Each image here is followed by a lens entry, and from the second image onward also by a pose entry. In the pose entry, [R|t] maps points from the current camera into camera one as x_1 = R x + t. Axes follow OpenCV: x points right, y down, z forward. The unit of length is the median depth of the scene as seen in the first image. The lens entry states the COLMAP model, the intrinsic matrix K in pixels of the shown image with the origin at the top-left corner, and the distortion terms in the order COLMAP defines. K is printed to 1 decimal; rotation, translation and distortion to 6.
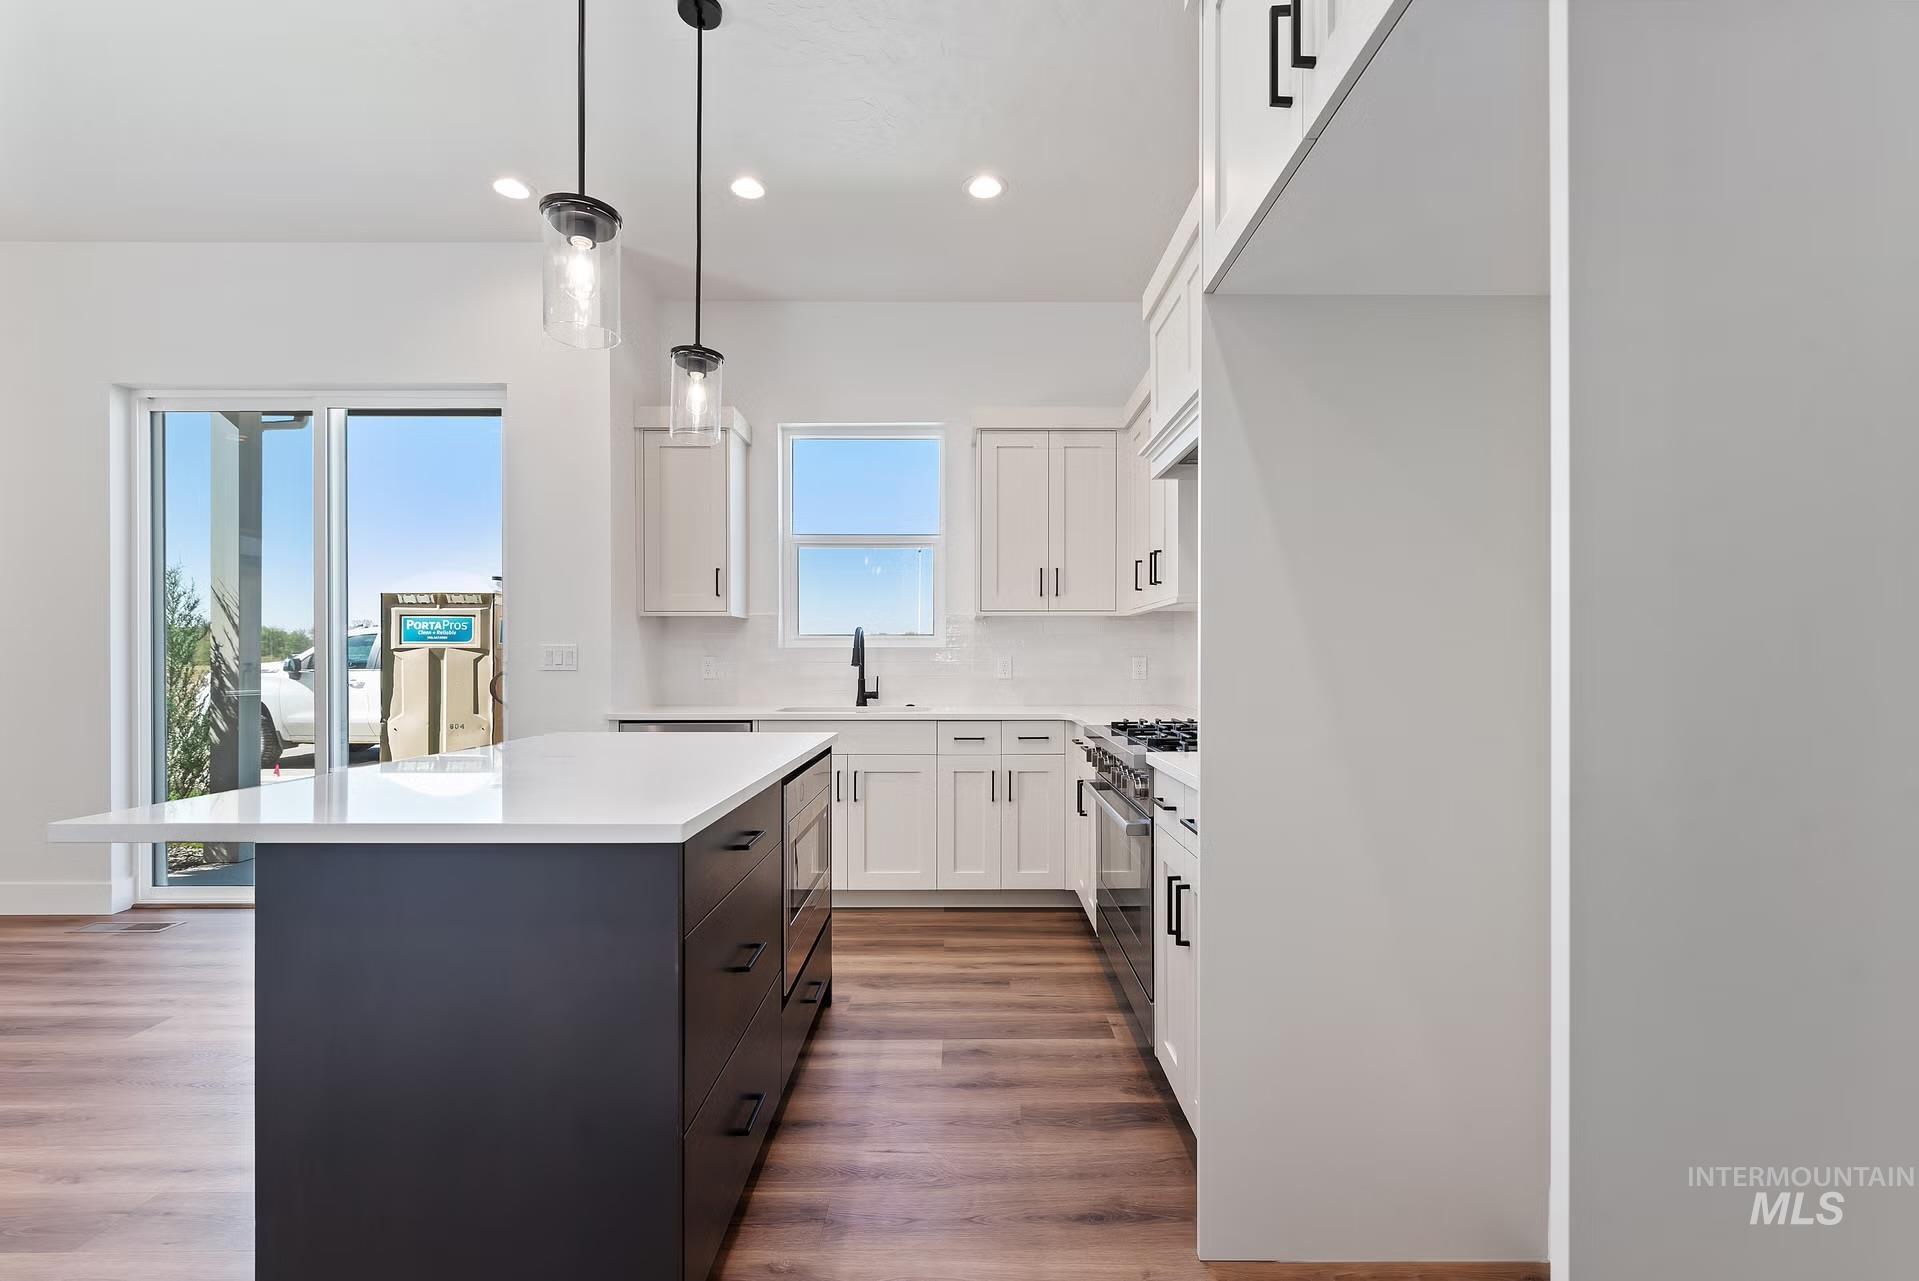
lens RADIAL K [[829.1, 0, 968.8], [0, 829.1, 658.4], [0, 0, 1]] dist [0.000115, 0.000088]
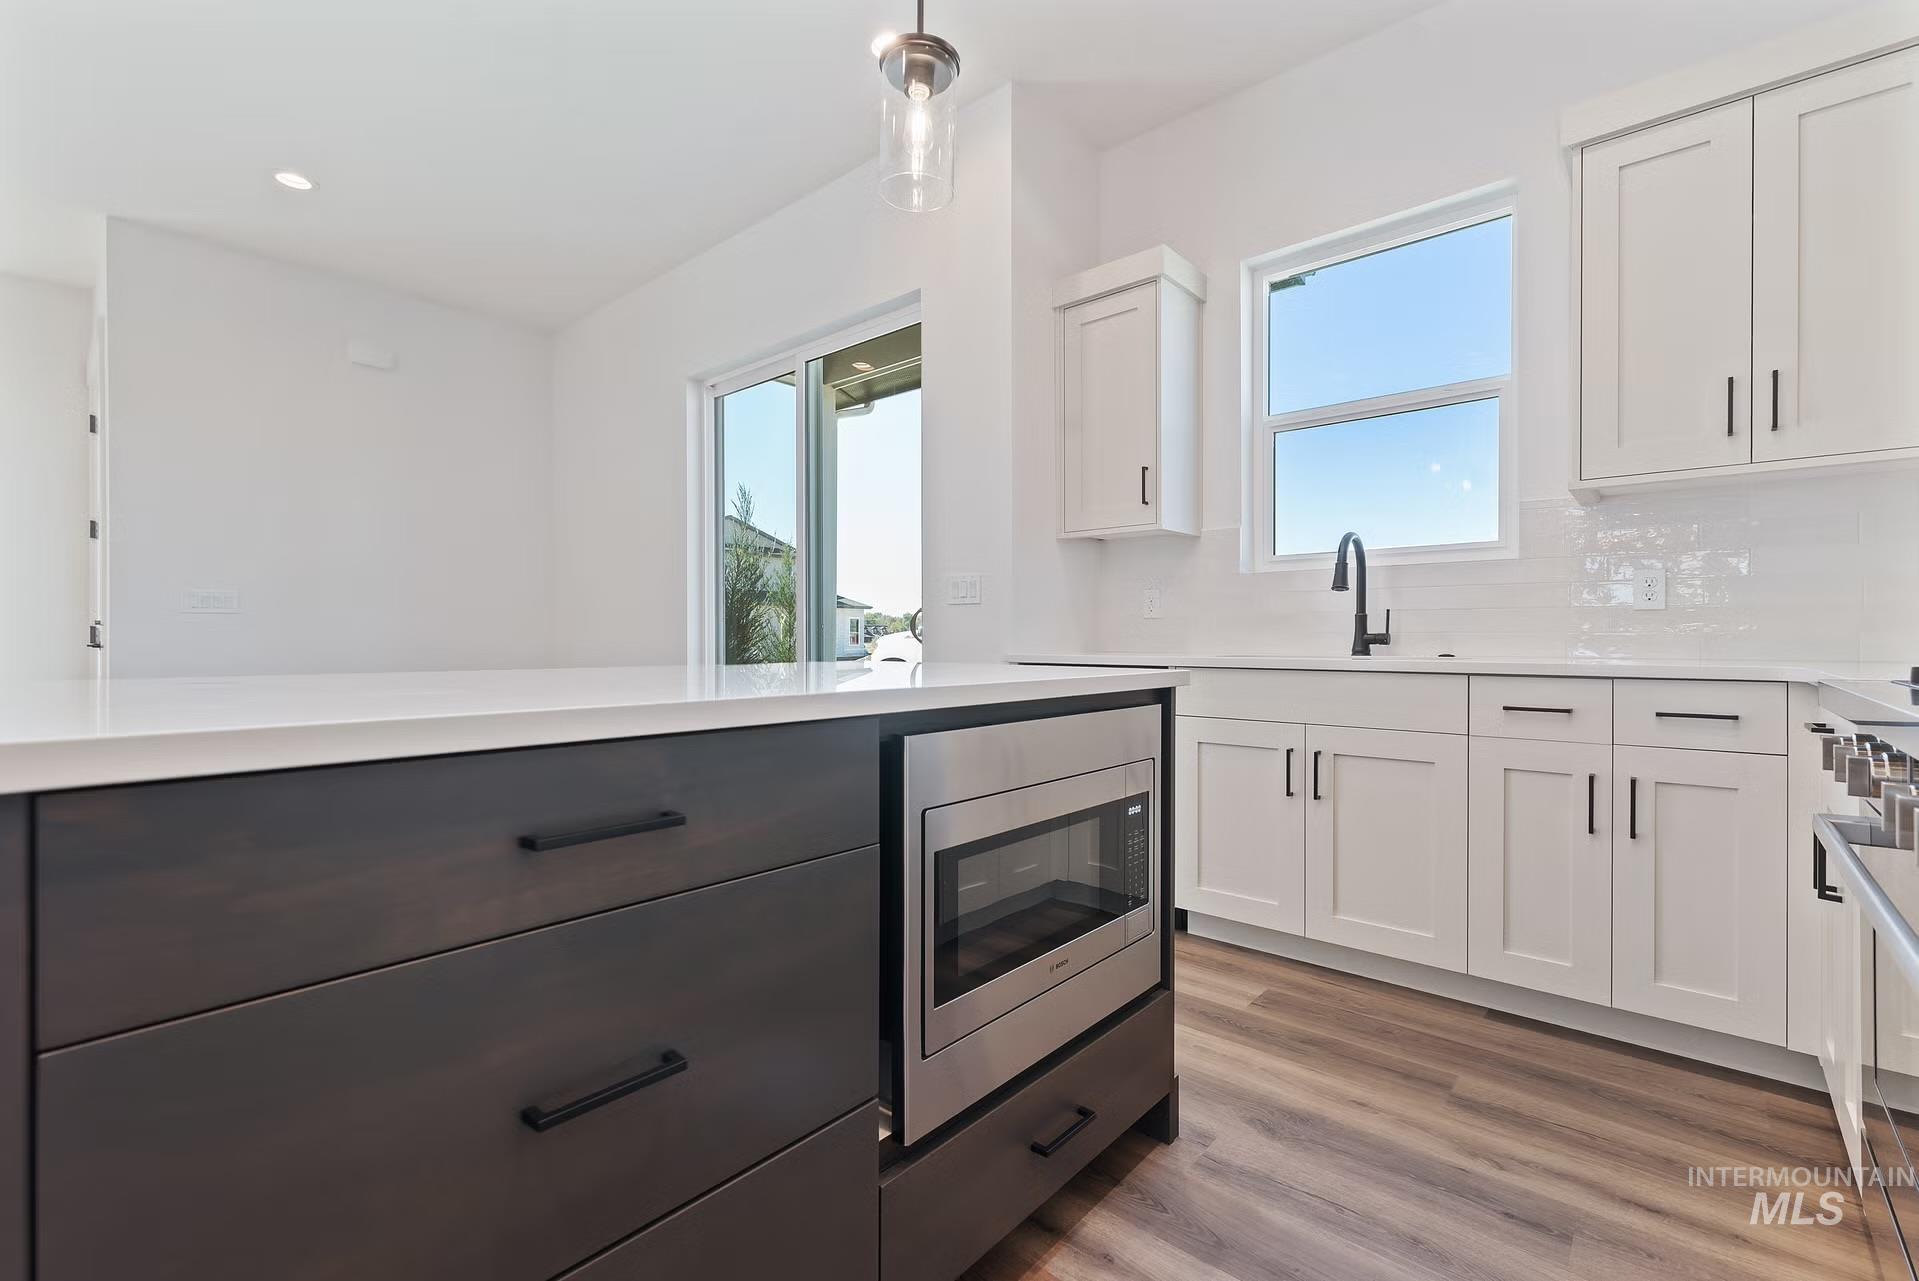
lens RADIAL K [[842.3, 0, 959.1], [0, 842.3, 638.7], [0, 0, 1]] dist [0.001995, 0.000835]
pose [[0.750762, 0.001023, -0.660572, 0.080495], [-0.000179, 0.999999, 0.001344, 0.050065], [0.660572, -0.000891, 0.750762, 0.342503]]
